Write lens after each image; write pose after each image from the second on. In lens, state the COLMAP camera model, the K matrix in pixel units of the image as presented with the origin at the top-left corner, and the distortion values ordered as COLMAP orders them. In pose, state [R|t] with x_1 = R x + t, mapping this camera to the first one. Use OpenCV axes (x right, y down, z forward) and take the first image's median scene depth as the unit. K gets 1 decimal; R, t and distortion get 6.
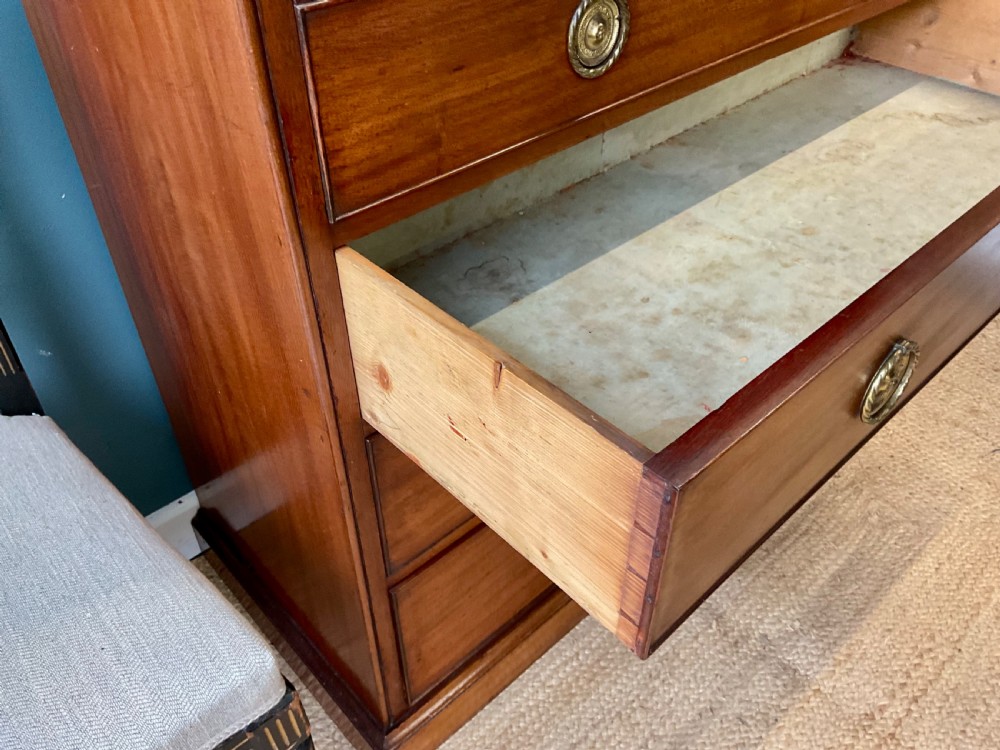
lens RADIAL K [[872.3, 0, 500.0], [0, 872.3, 375.0], [0, 0, 1]] dist [0.087784, -0.156697]
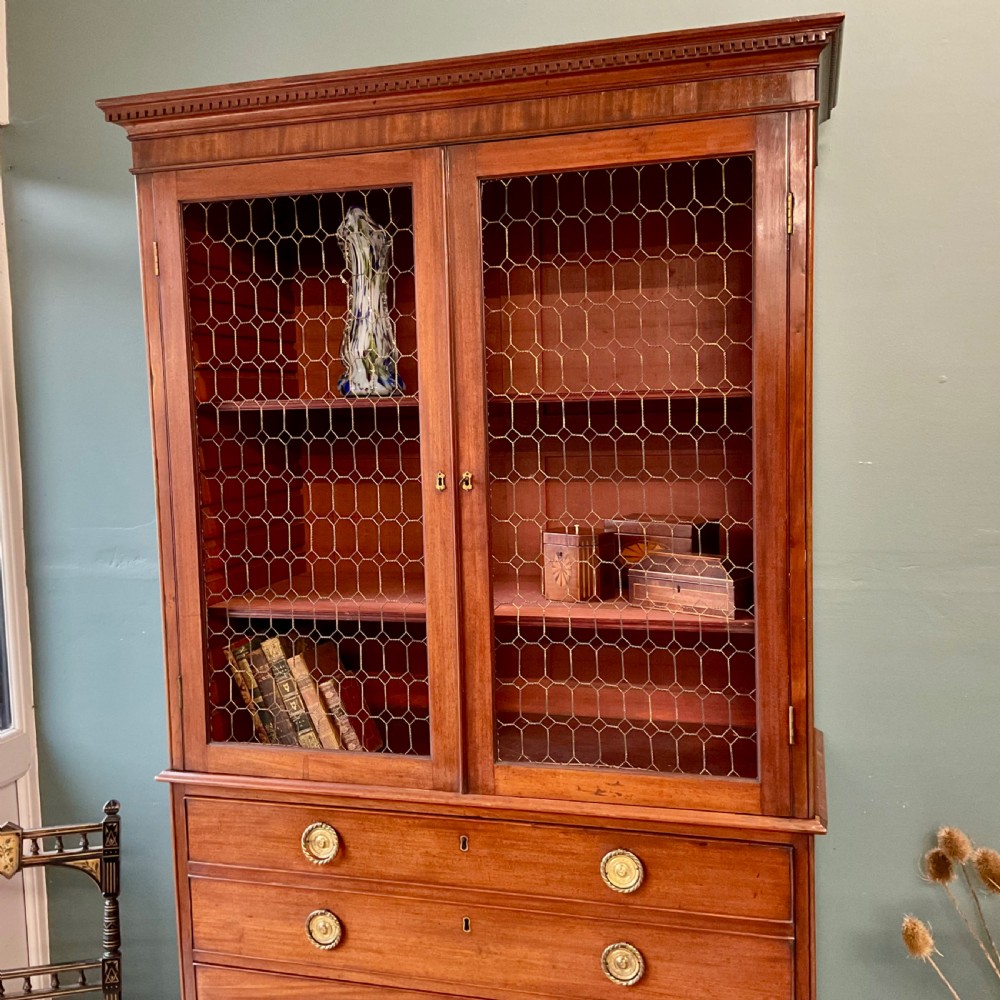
lens RADIAL K [[1091.6, 0, 500.7], [0, 1091.6, 496.4], [0, 0, 1]] dist [0.144873, -0.317831]
pose [[0.514741, 0.068943, -0.854570, 1.561898], [-0.516878, 0.820201, -0.245166, -0.491825], [0.684017, 0.567905, 0.457826, -0.339143]]
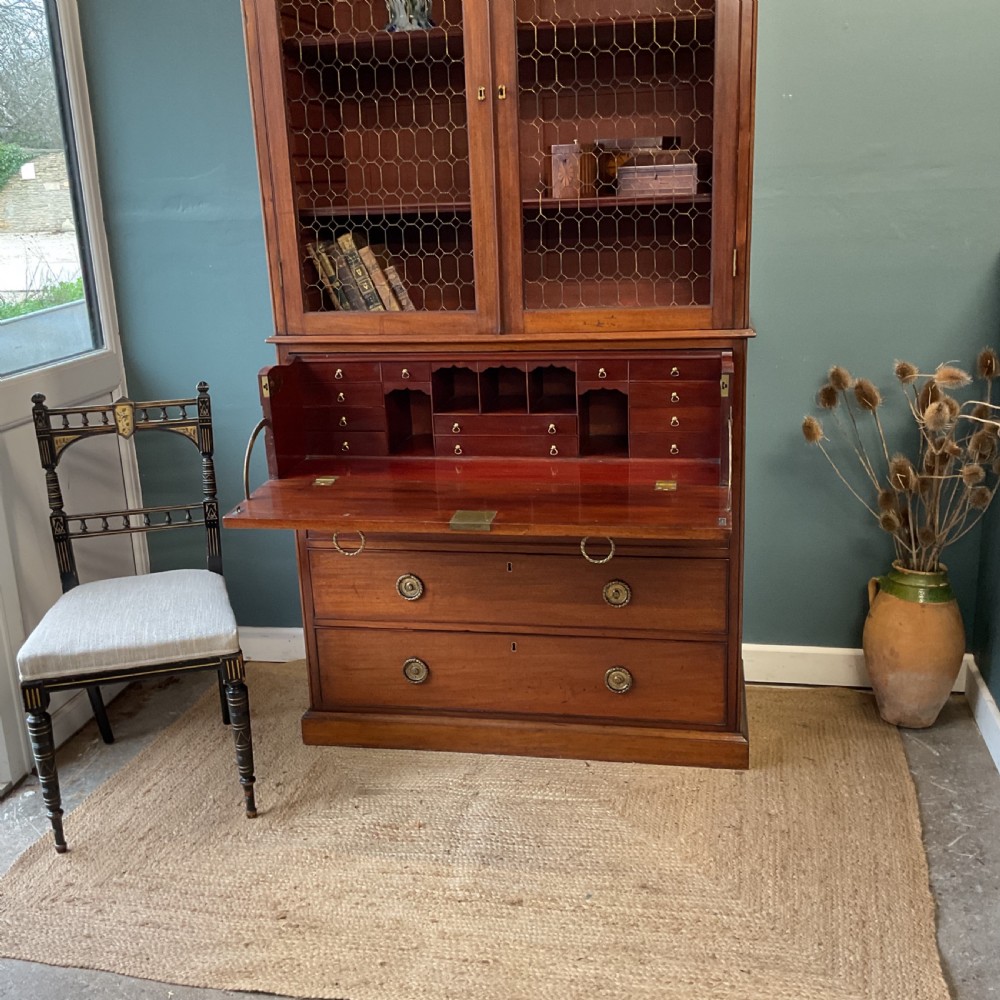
lens RADIAL K [[1091.6, 0, 500.7], [0, 1091.6, 496.4], [0, 0, 1]] dist [0.144873, -0.317831]
pose [[0.591324, 0.207743, -0.779217, 1.991117], [-0.476780, 0.869350, -0.130041, 0.062216], [0.650397, 0.448411, 0.613116, -0.611011]]
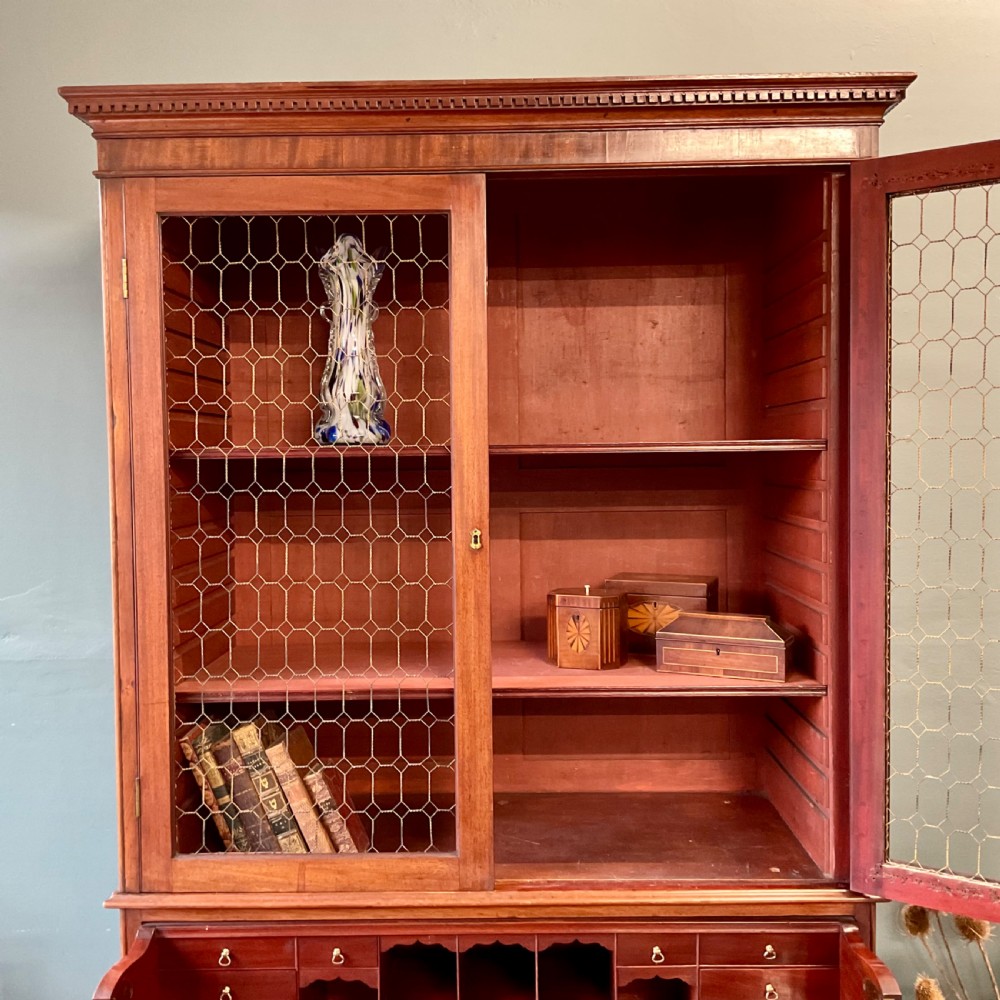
lens RADIAL K [[1091.6, 0, 500.7], [0, 1091.6, 496.4], [0, 0, 1]] dist [0.144873, -0.317831]
pose [[0.724110, 0.025447, -0.689215, 1.177553], [-0.425047, 0.803447, -0.416903, -0.323800], [0.543139, 0.594832, 0.592600, -0.538793]]
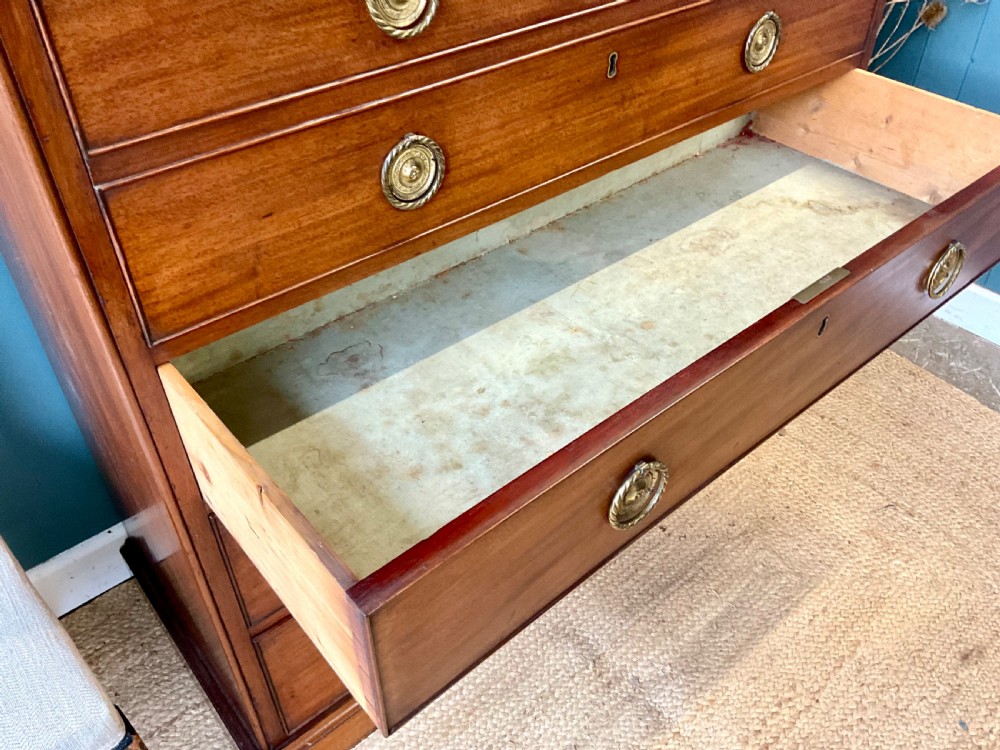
lens RADIAL K [[867.4, 0, 500.0], [0, 867.4, 375.0], [0, 0, 1]] dist [0.149573, -0.314610]
pose [[0.998988, 0.033837, -0.029624, 0.159661], [-0.033481, 0.999362, 0.012430, -0.086440], [0.030026, -0.011425, 0.999484, -0.080328]]
